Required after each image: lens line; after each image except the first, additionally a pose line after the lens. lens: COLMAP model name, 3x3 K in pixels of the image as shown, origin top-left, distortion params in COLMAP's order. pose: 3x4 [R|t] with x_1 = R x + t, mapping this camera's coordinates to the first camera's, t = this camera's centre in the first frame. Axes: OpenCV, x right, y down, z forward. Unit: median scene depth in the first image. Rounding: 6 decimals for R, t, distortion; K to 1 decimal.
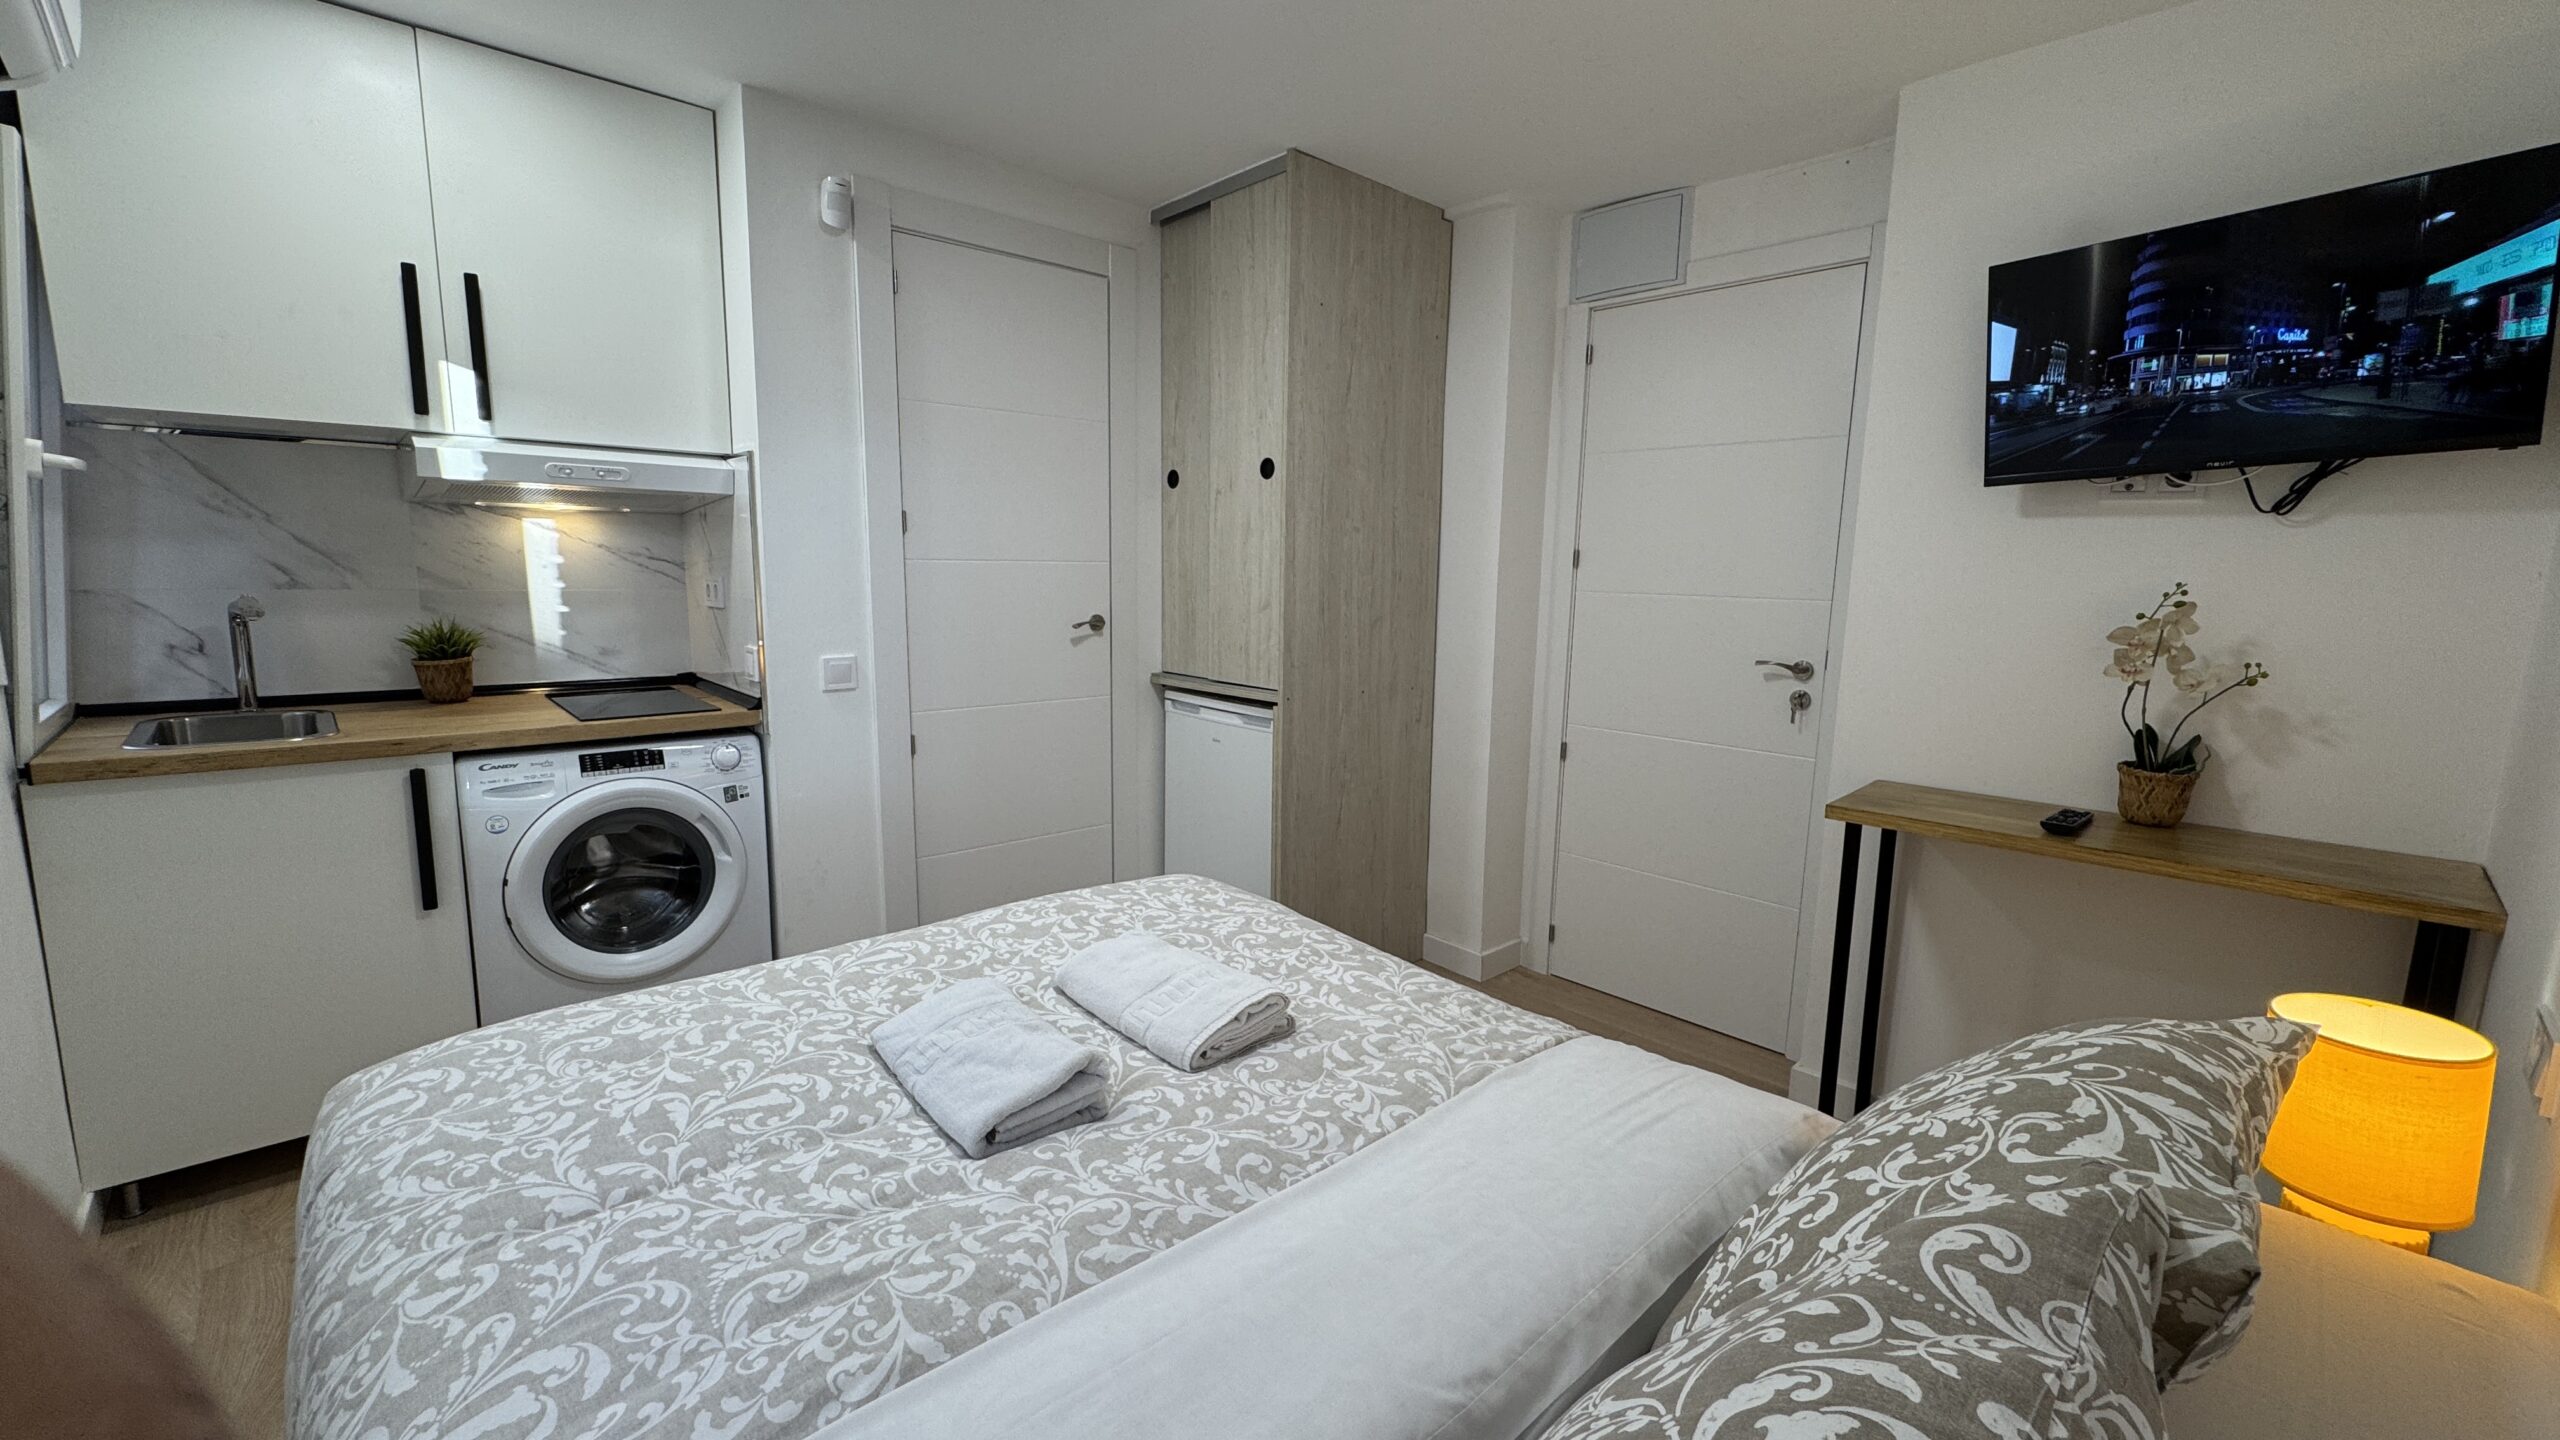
lens RADIAL K [[1059.9, 0, 1280.0], [0, 1059.9, 720.0], [0, 0, 1]] dist [0.000803, 0.000054]
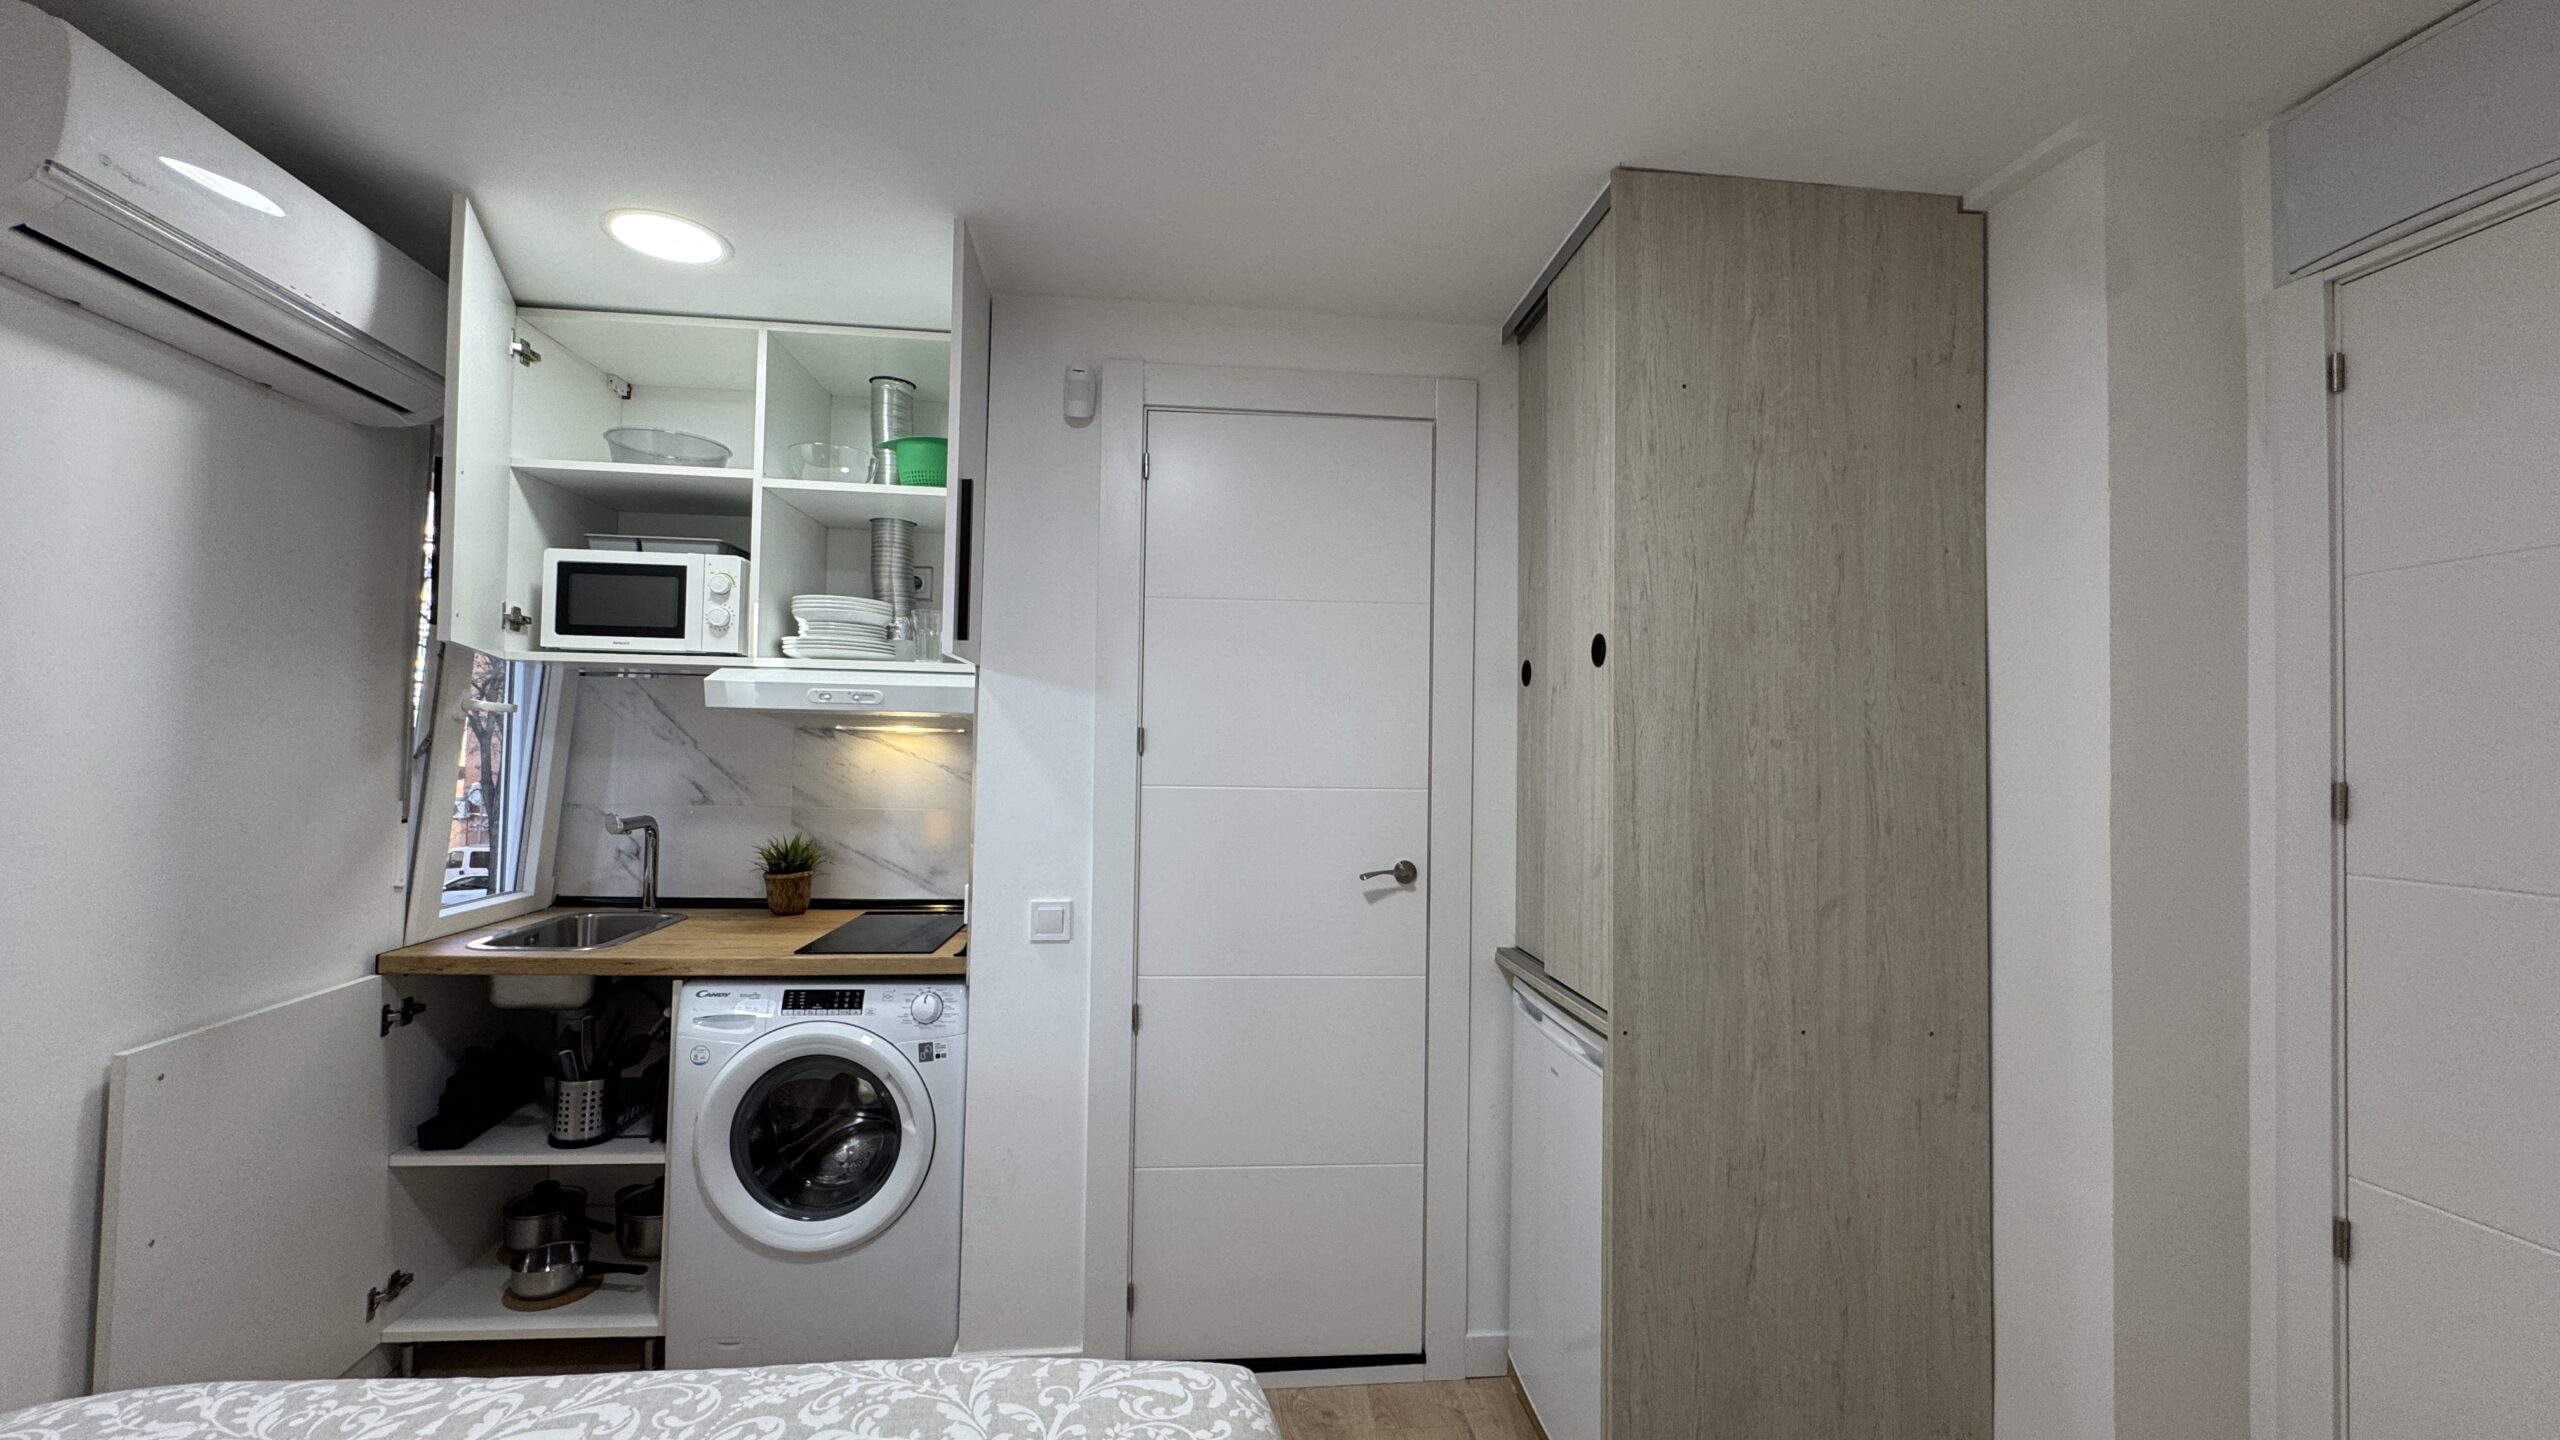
lens RADIAL K [[1033.2, 0, 1272.1], [0, 1033.2, 711.8], [0, 0, 1]] dist [-0.002350, -0.000054]
pose [[0.790995, -0.025862, -0.611276, 0.206607], [-0.093555, 0.982244, -0.162618, -0.082923], [0.604627, 0.185818, 0.774531, 0.411689]]
